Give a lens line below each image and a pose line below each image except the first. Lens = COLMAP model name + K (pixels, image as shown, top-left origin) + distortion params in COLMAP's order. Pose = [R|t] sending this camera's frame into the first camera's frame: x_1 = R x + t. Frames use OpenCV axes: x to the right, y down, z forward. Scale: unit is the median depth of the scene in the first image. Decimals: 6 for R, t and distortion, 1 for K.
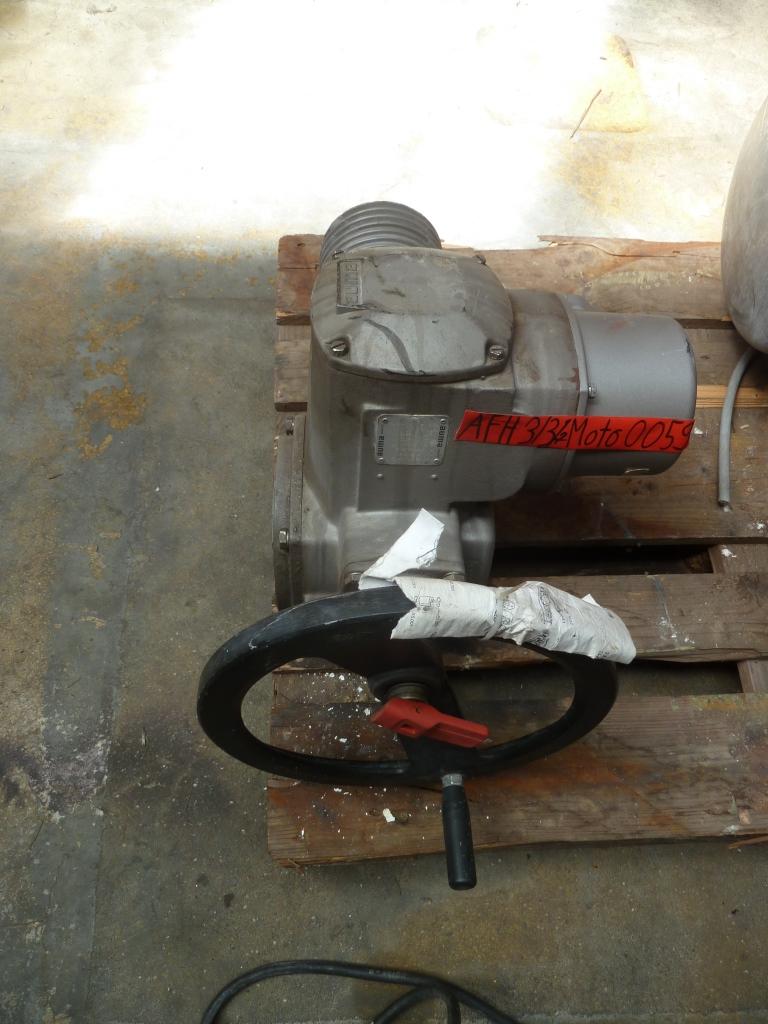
lens RADIAL K [[773.1, 0, 401.2], [0, 773.1, 509.4], [0, 0, 1]] dist [-0.029298, 0.006591]
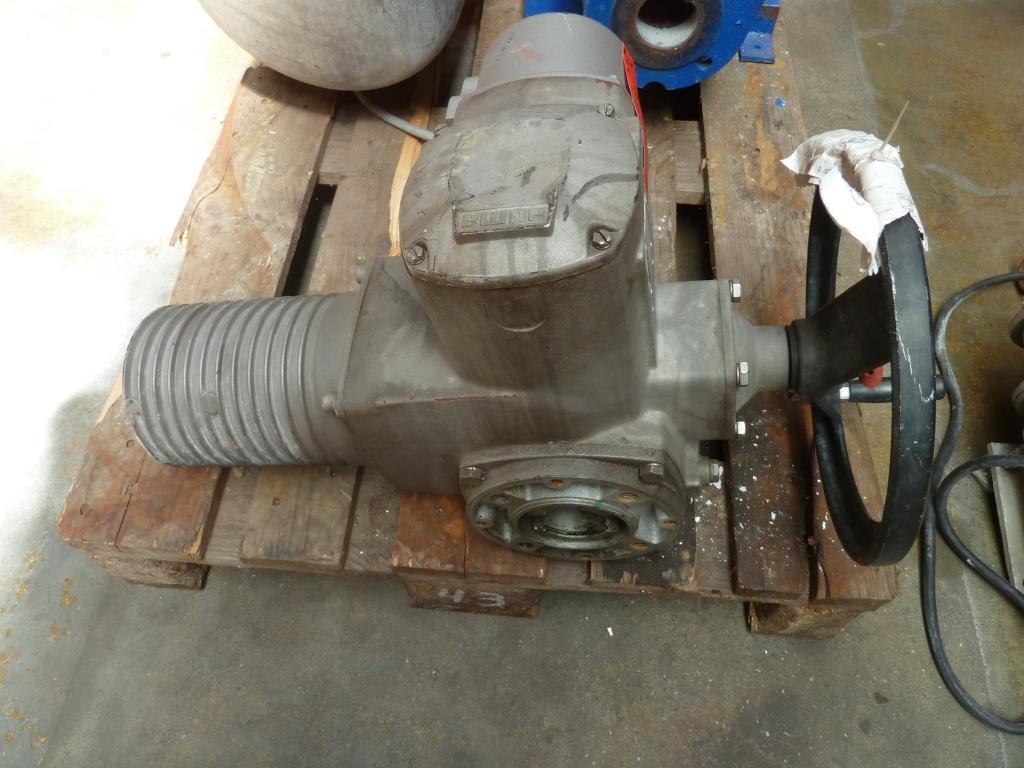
lens RADIAL K [[773.1, 0, 511.4], [0, 773.1, 367.0], [0, 0, 1]] dist [-0.029298, 0.006591]
pose [[0.124794, -0.869438, 0.478021, -0.378371], [0.895976, 0.305711, 0.322130, -0.324840], [-0.426209, 0.388095, 0.817146, 0.269504]]
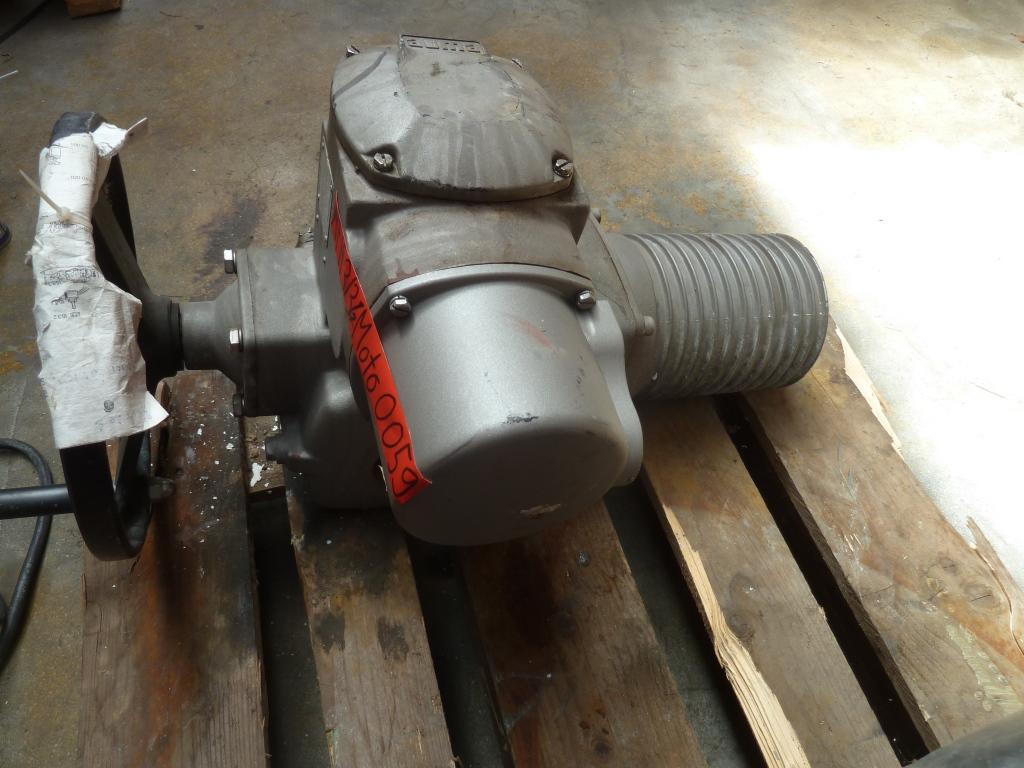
lens RADIAL K [[773.1, 0, 511.4], [0, 773.1, 367.0], [0, 0, 1]] dist [-0.029298, 0.006591]
pose [[0.231534, 0.740510, -0.630901, 0.523589], [-0.881600, 0.433908, 0.185755, -0.241859], [0.411307, 0.513194, 0.753299, 0.361105]]
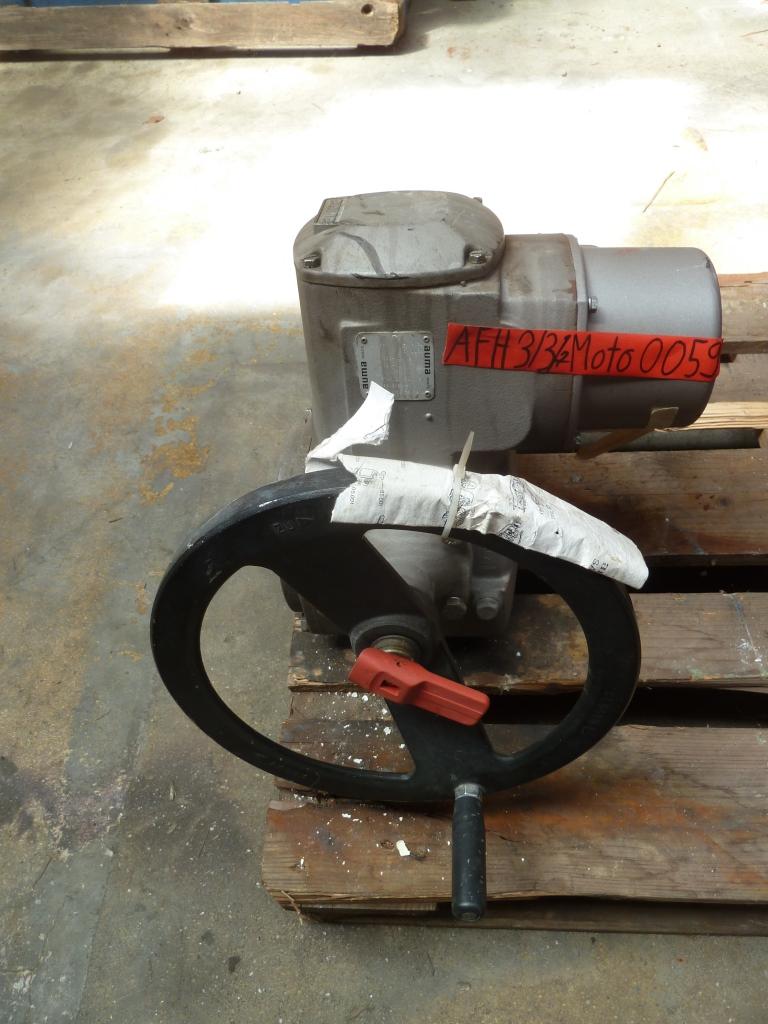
lens RADIAL K [[772.4, 0, 399.0], [0, 772.4, 510.3], [0, 0, 1]] dist [-0.029347, 0.006858]
pose [[0.985073, -0.021839, -0.170748, 0.117215], [-0.014025, 0.978439, -0.206057, 0.185270], [0.171566, 0.205376, 0.963528, 0.097230]]
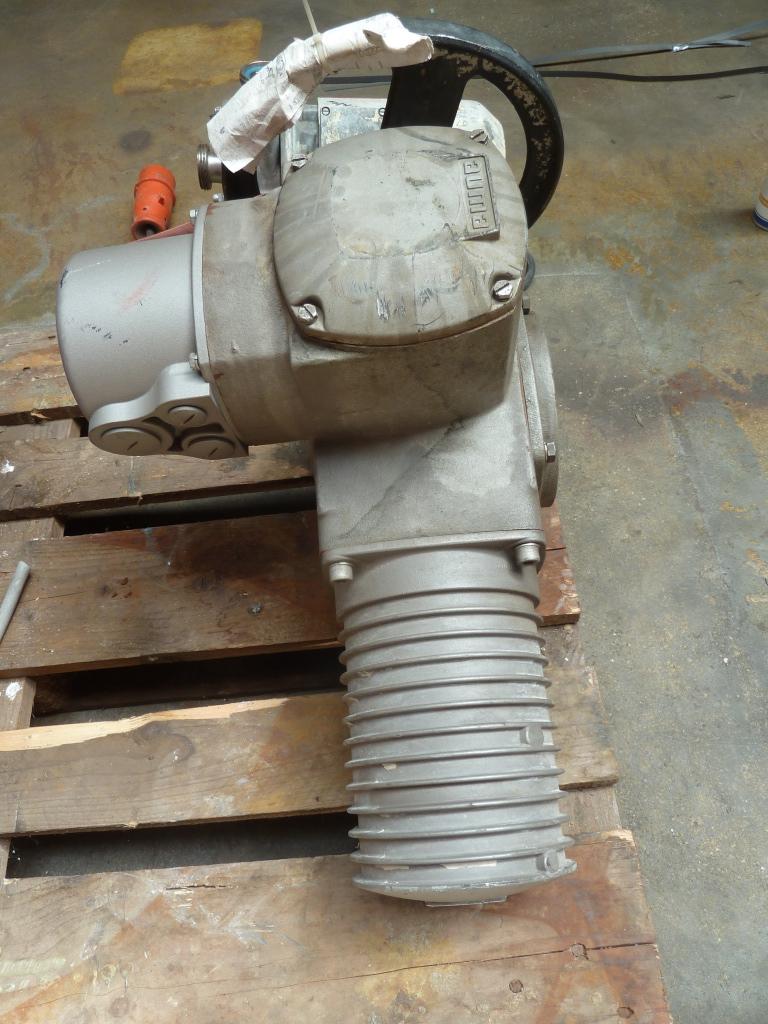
lens RADIAL K [[767.3, 0, 371.5], [0, 767.3, 511.2], [0, 0, 1]] dist [-0.009406, -0.025991]
pose [[-0.999328, 0.027244, 0.024539, 0.020346], [0.006256, -0.532765, 0.846240, -0.741965], [0.036128, 0.845825, 0.532236, 0.562234]]
